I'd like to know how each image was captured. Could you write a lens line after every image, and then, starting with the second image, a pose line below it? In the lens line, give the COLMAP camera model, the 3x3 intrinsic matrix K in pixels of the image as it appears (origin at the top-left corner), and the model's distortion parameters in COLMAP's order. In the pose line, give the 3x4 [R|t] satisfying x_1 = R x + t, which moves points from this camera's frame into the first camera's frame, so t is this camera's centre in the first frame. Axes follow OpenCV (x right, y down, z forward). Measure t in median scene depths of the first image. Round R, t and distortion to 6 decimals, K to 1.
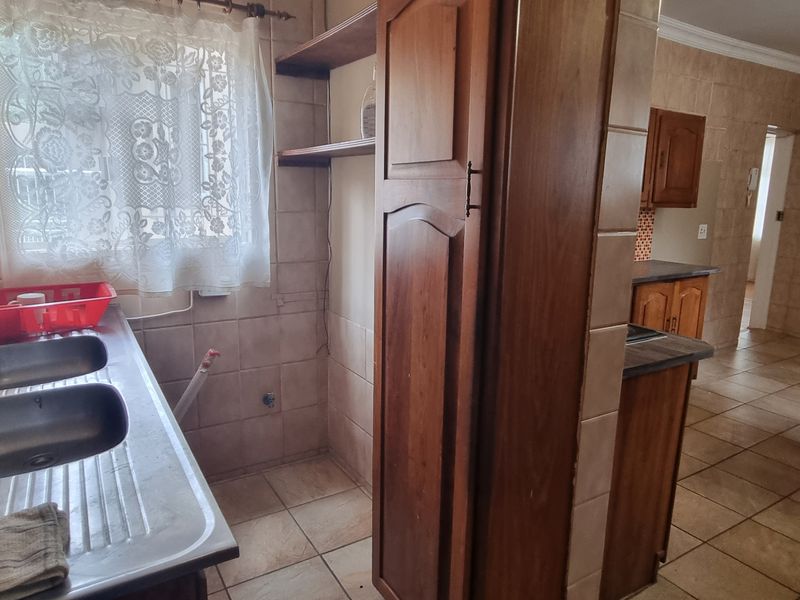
lens RADIAL K [[541.3, 0, 401.2], [0, 541.3, 301.2], [0, 0, 1]] dist [-0.006146, 0.007081]
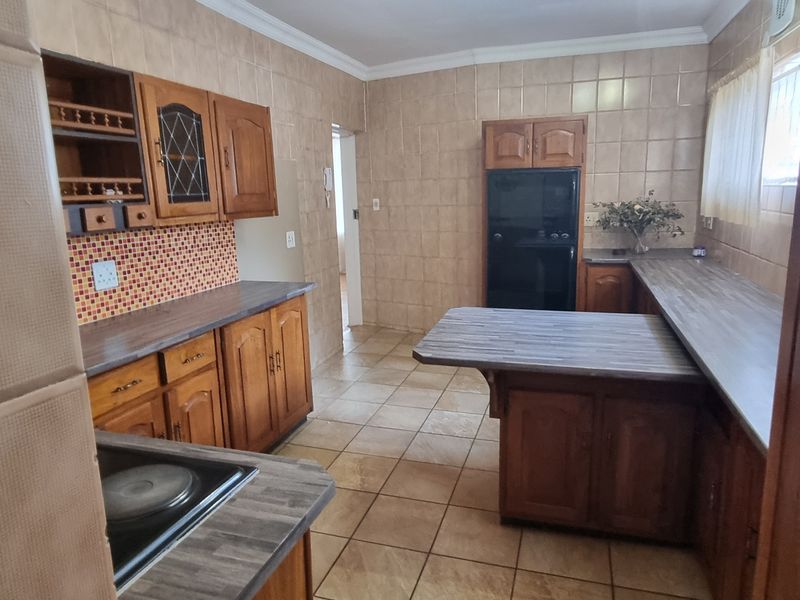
lens RADIAL K [[541.3, 0, 400.9], [0, 541.3, 298.0], [0, 0, 1]] dist [-0.006146, 0.007081]
pose [[0.762334, -0.160670, 0.626923, 0.132808], [0.164248, 0.985009, 0.052717, -0.055560], [-0.625995, 0.062783, 0.777295, 0.217539]]
